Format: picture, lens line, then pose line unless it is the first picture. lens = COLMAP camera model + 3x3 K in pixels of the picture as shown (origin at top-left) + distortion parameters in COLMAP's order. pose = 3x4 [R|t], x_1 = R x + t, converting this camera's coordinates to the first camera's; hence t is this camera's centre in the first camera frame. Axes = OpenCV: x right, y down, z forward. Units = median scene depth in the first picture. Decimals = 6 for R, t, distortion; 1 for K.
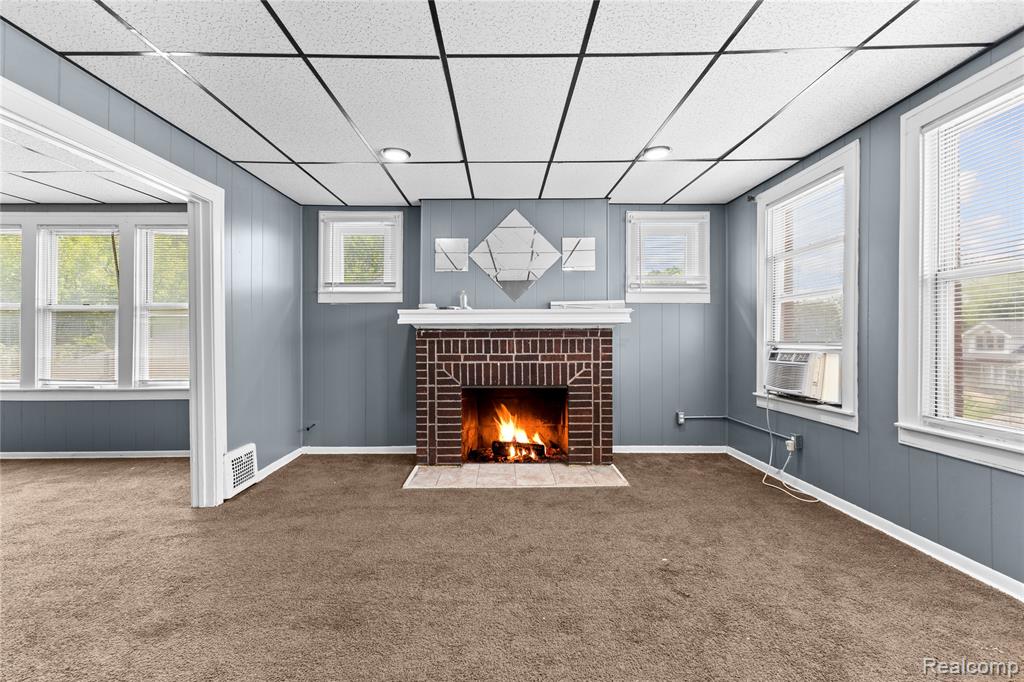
lens RADIAL K [[441.3, 0, 512.3], [0, 441.3, 338.5], [0, 0, 1]] dist [0.006664, -0.001157]
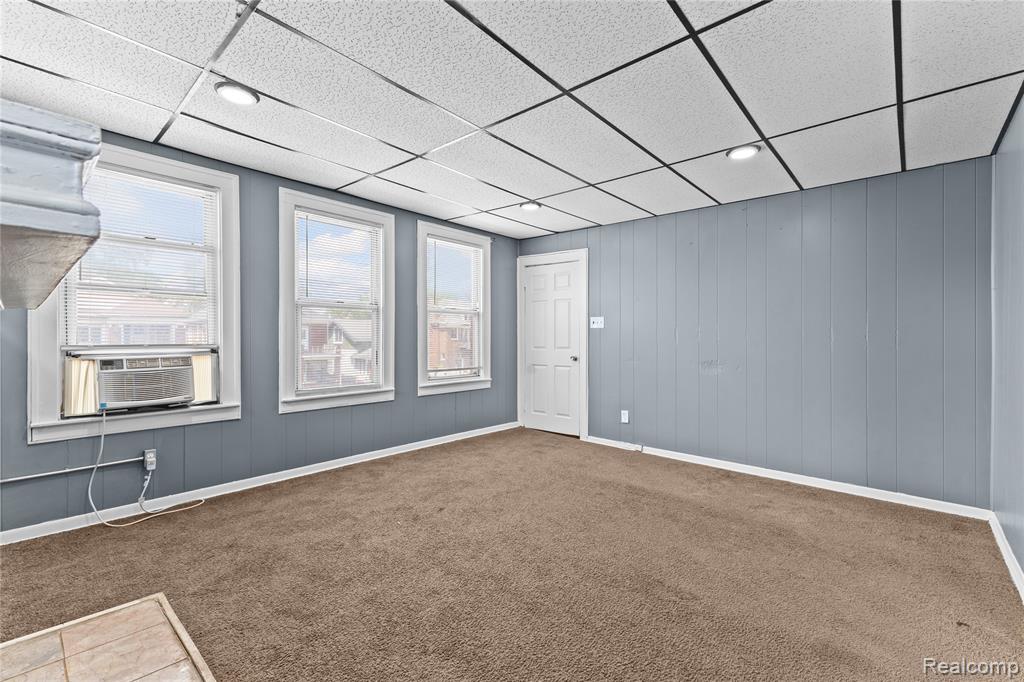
lens RADIAL K [[441.3, 0, 512.8], [0, 441.3, 338.2], [0, 0, 1]] dist [0.006664, -0.001157]
pose [[-0.735546, -0.000935, 0.677474, -0.416993], [-0.001713, 0.999998, -0.000480, -0.006302], [-0.677473, -0.001513, -0.735547, 0.981406]]
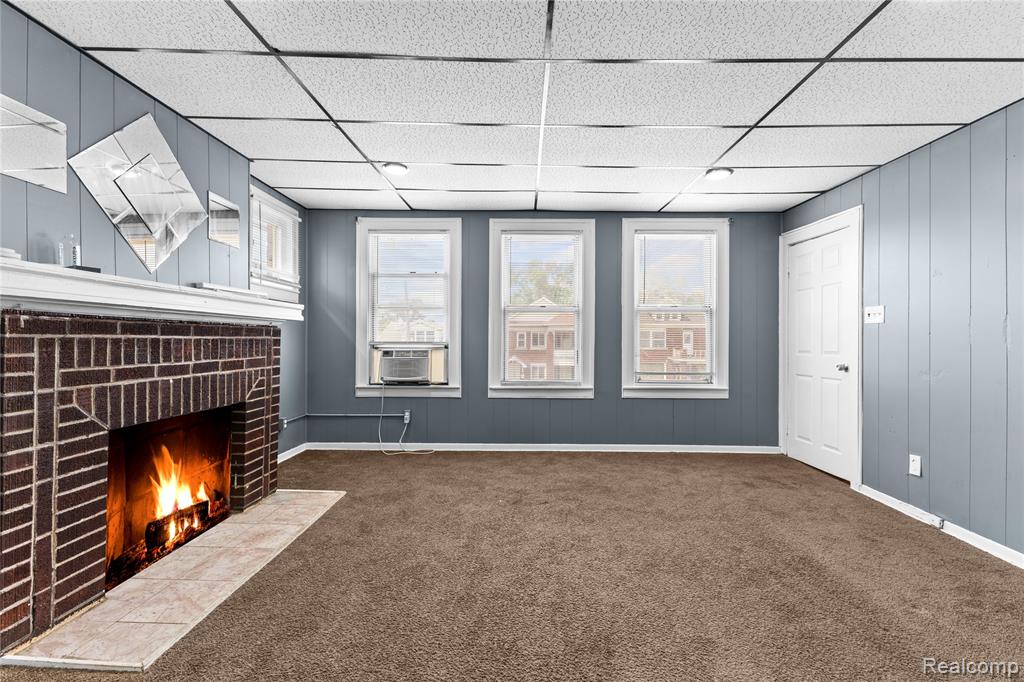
lens RADIAL K [[441.3, 0, 514.7], [0, 441.3, 339.7], [0, 0, 1]] dist [0.006664, -0.001157]
pose [[0.031041, 0.005506, 0.999503, -0.597803], [-0.006336, 0.999966, -0.005312, 0.004161], [-0.999498, -0.006168, 0.031075, 0.533068]]
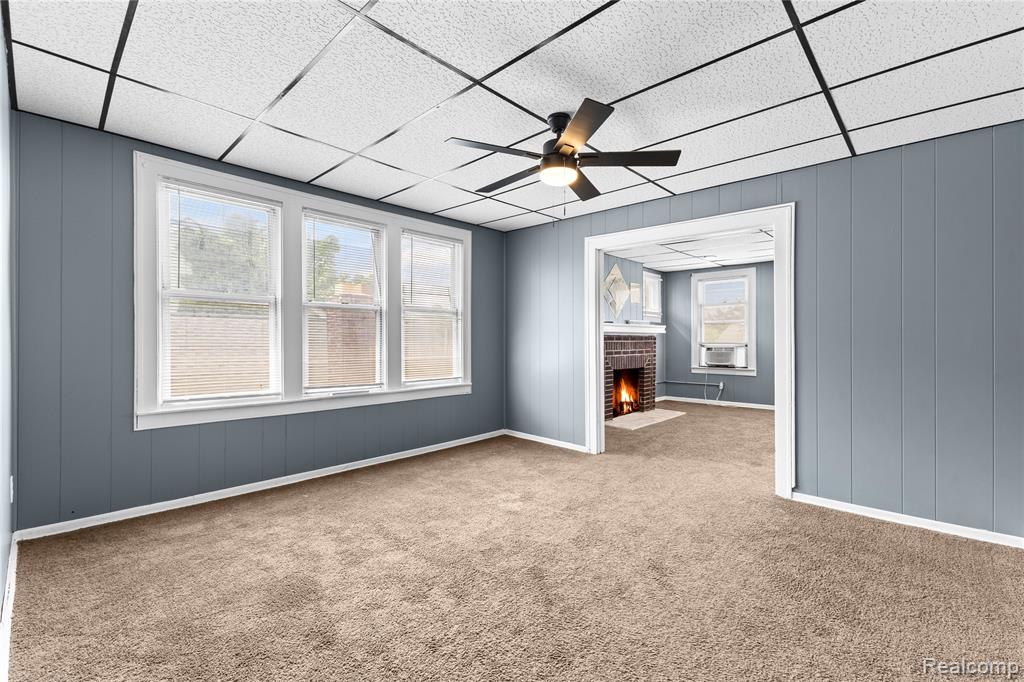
lens RADIAL K [[441.3, 0, 508.8], [0, 441.3, 340.4], [0, 0, 1]] dist [0.006664, -0.001157]
pose [[0.705483, 0.001944, 0.708724, -1.552061], [-0.003092, 0.999995, 0.000334, -0.001791], [-0.708720, -0.002427, 0.705485, 0.119208]]
